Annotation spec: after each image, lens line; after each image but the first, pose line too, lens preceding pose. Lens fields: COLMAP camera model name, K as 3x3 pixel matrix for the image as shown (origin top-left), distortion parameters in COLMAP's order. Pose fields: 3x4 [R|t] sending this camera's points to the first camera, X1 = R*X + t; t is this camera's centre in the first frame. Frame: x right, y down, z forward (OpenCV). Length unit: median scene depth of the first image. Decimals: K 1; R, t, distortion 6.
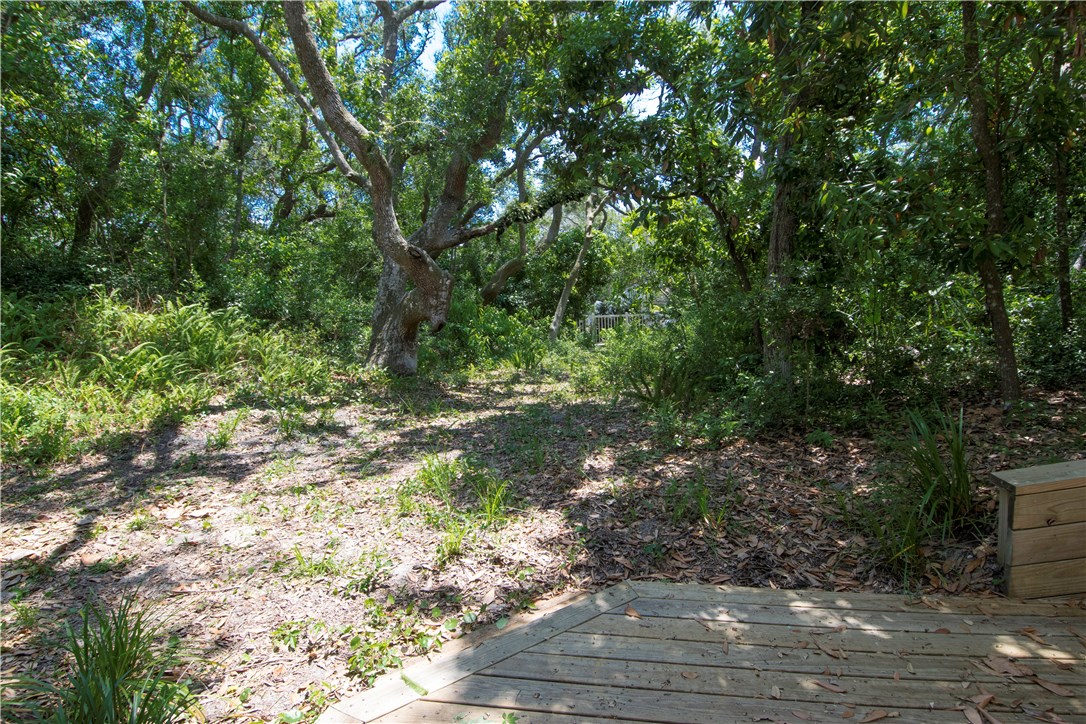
lens RADIAL K [[565.9, 0, 543.1], [0, 565.9, 362.5], [0, 0, 1]] dist [0.013699, -0.021467]
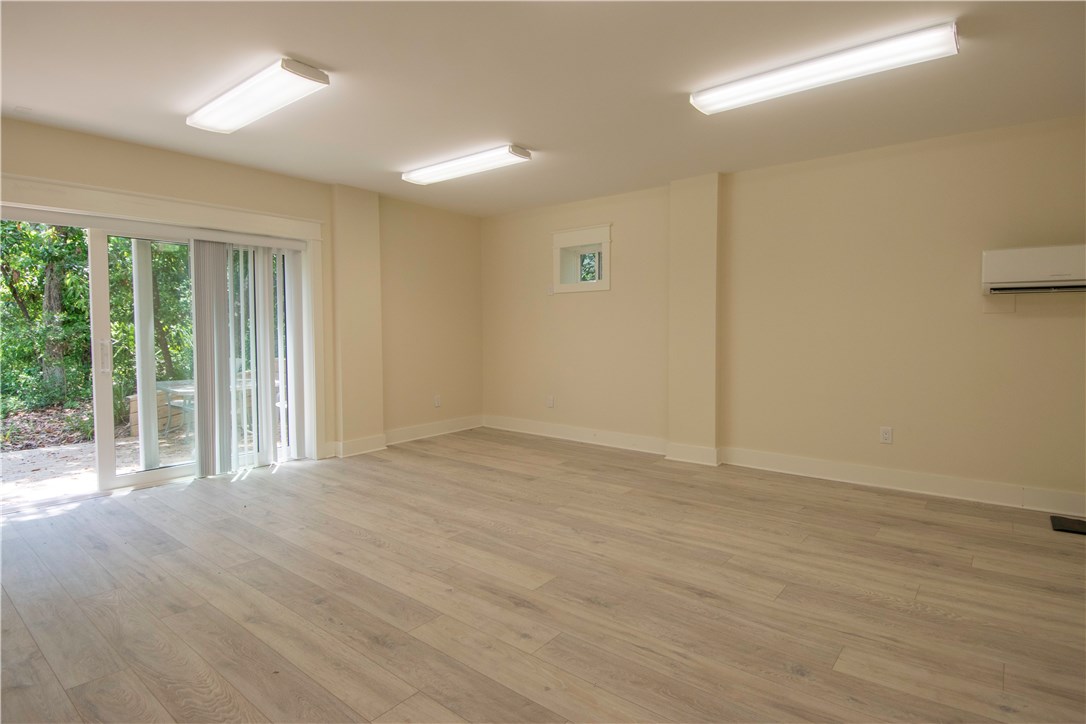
lens RADIAL K [[565.9, 0, 547.9], [0, 565.9, 357.7], [0, 0, 1]] dist [0.013699, -0.021467]
pose [[0.490657, -0.026441, 0.870951, -0.184277], [0.073369, 0.997244, -0.011058, 0.051543], [-0.868258, 0.069327, 0.491245, -0.642947]]
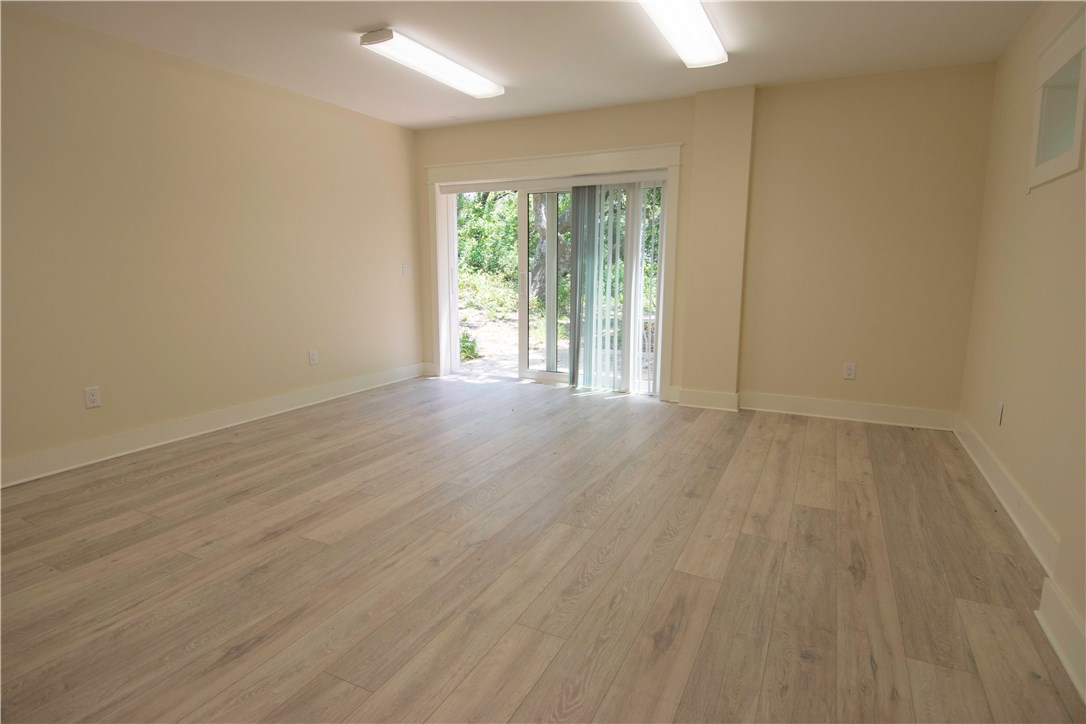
lens RADIAL K [[565.9, 0, 546.6], [0, 565.9, 358.2], [0, 0, 1]] dist [0.013699, -0.021467]
pose [[0.956731, 0.069819, -0.282472, 0.269894], [-0.046870, 0.995087, 0.087207, 0.047027], [0.287173, -0.070194, 0.955303, -0.717939]]
